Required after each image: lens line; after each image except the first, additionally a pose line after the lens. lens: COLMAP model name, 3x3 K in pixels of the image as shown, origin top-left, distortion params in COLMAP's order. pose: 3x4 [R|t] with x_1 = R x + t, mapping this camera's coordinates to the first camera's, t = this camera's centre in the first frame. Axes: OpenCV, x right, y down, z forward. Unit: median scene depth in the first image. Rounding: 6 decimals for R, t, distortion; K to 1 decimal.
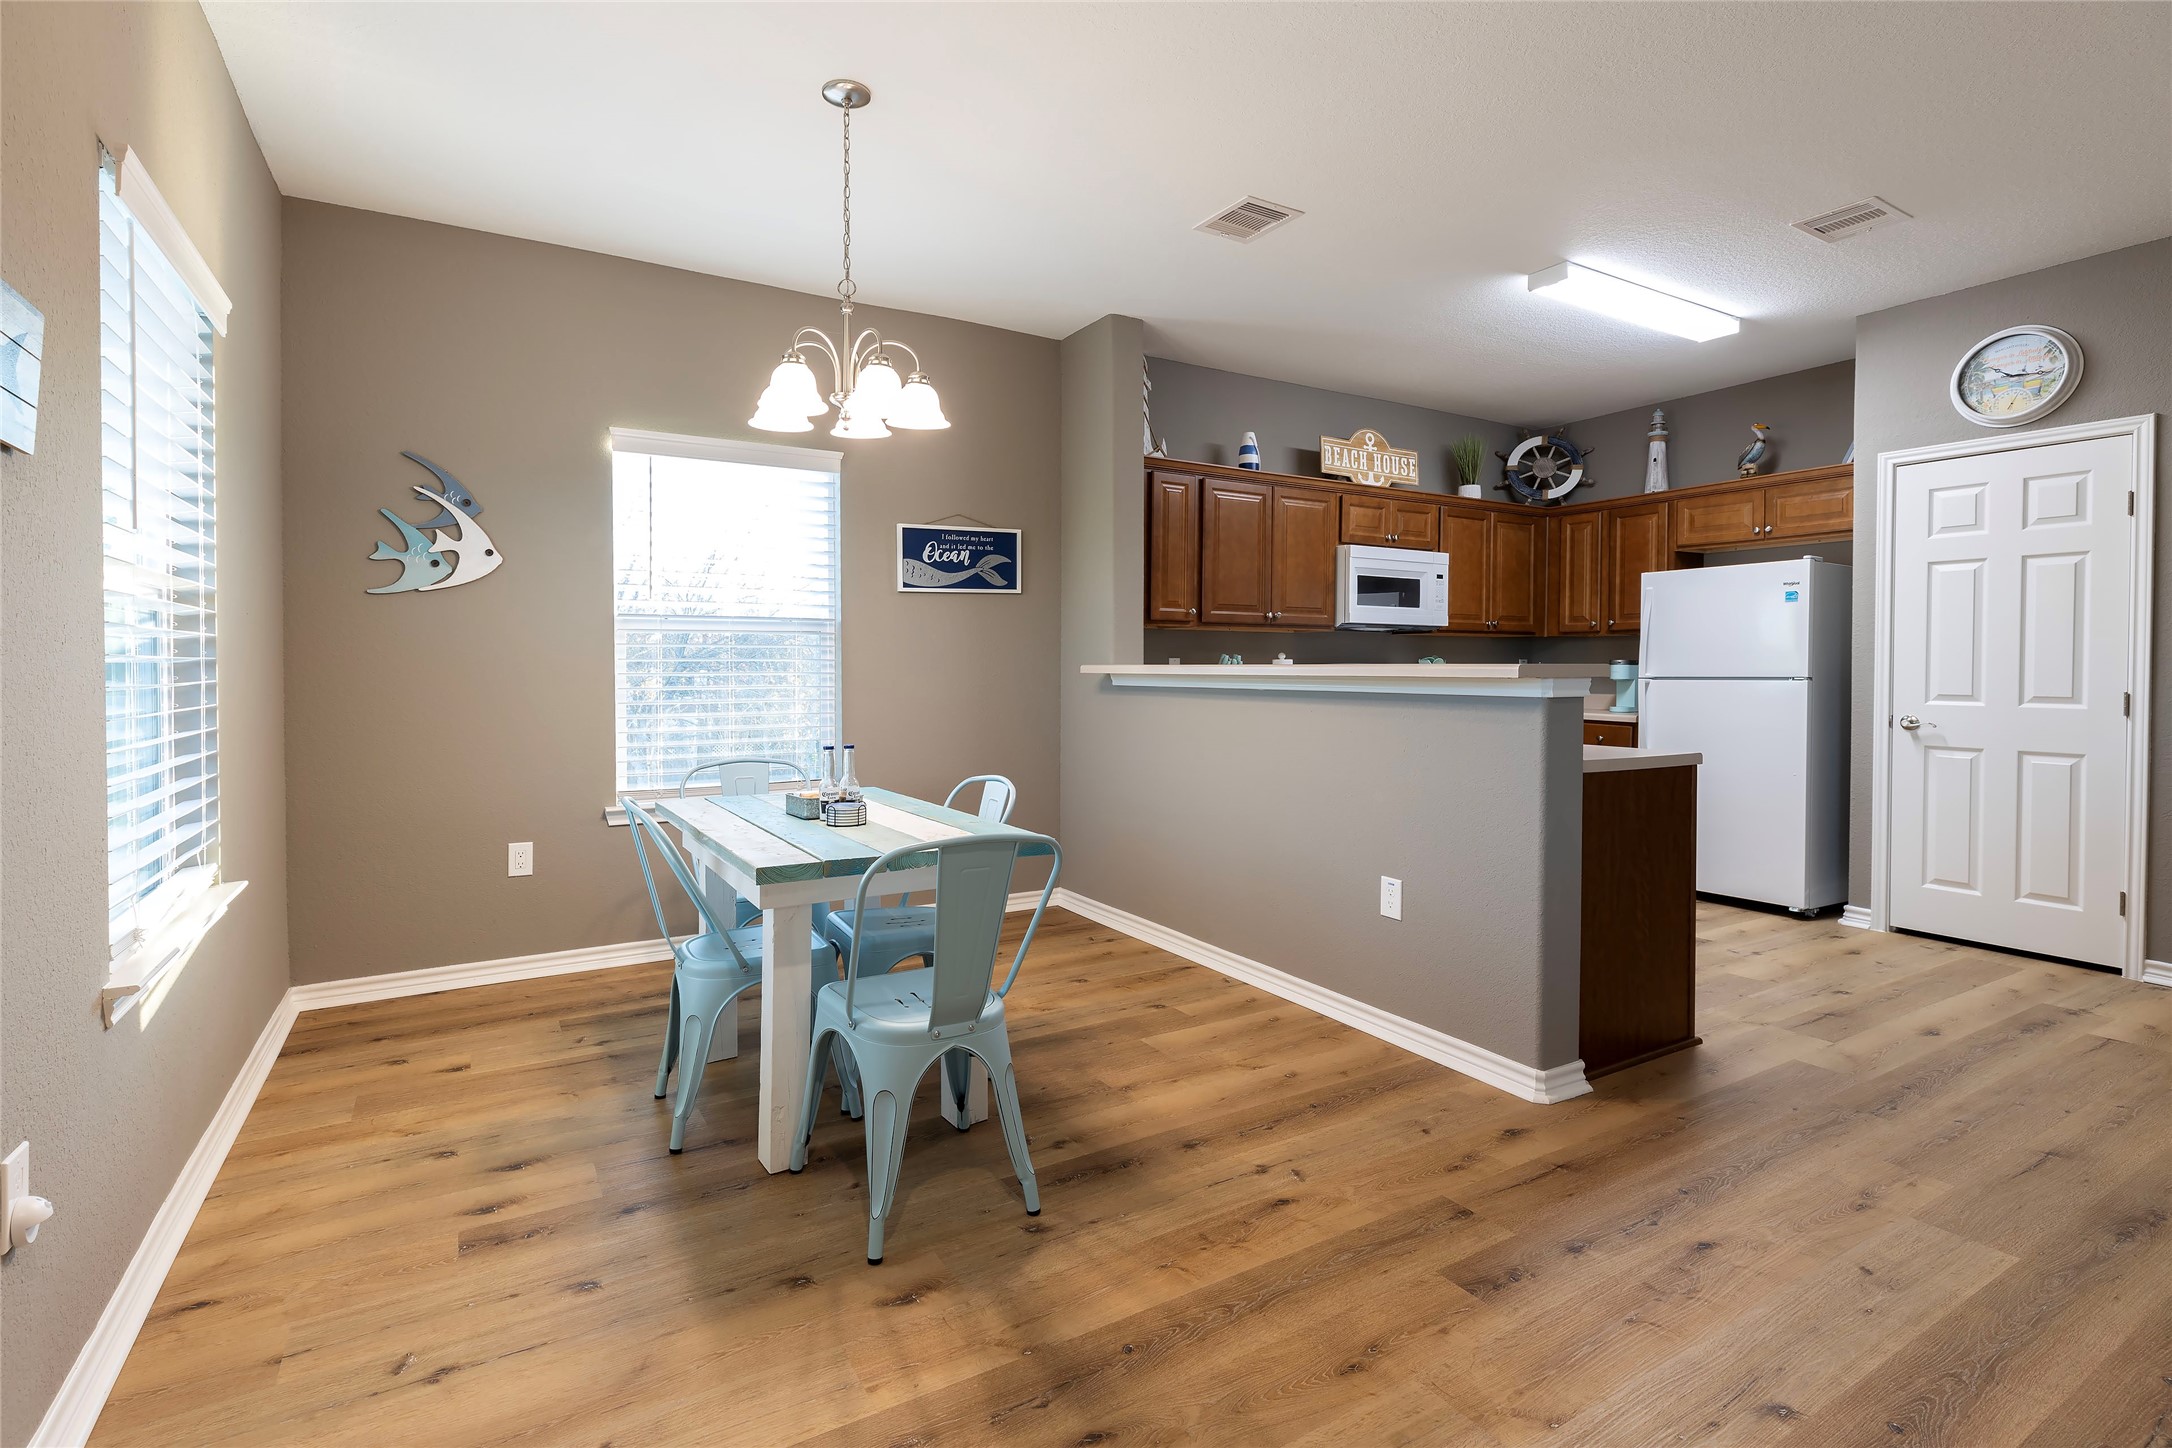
lens RADIAL K [[1001.4, 0, 1076.8], [0, 1001.4, 692.0], [0, 0, 1]] dist [0.000266, -0.000216]
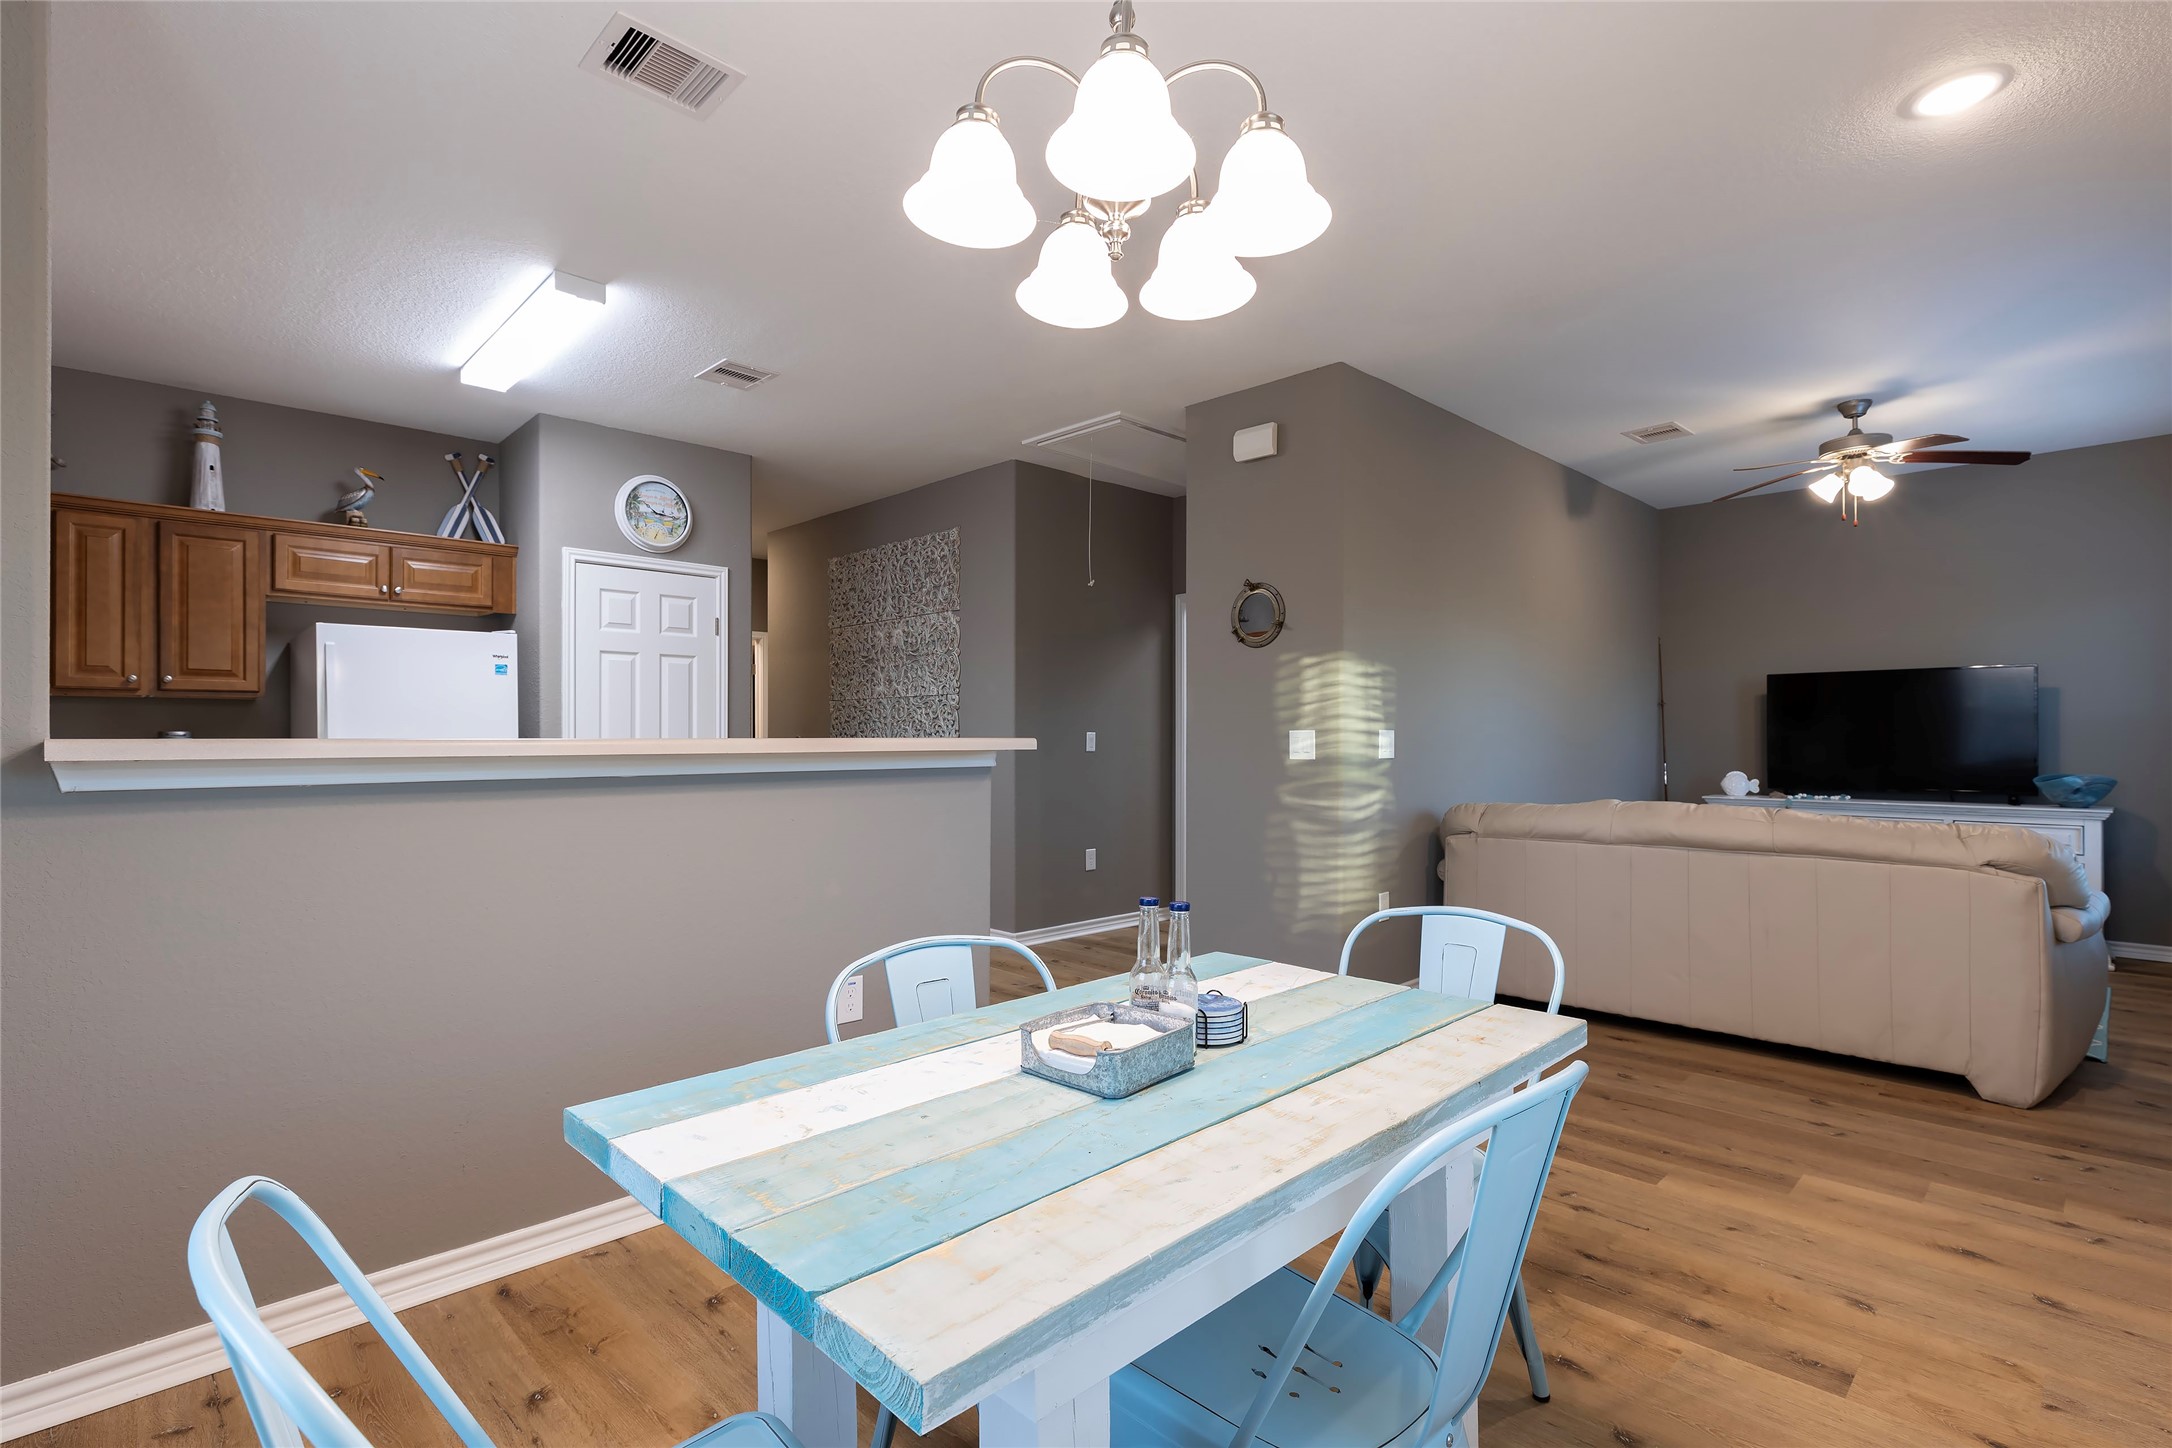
lens RADIAL K [[1017.4, 0, 1088.6], [0, 1017.4, 729.7], [0, 0, 1]] dist [0.001822, -0.000705]
pose [[-0.241416, 0.010755, 0.970362, -0.413584], [0.021366, 0.999755, -0.005765, -0.016776], [-0.970186, 0.019341, -0.241587, 0.663341]]
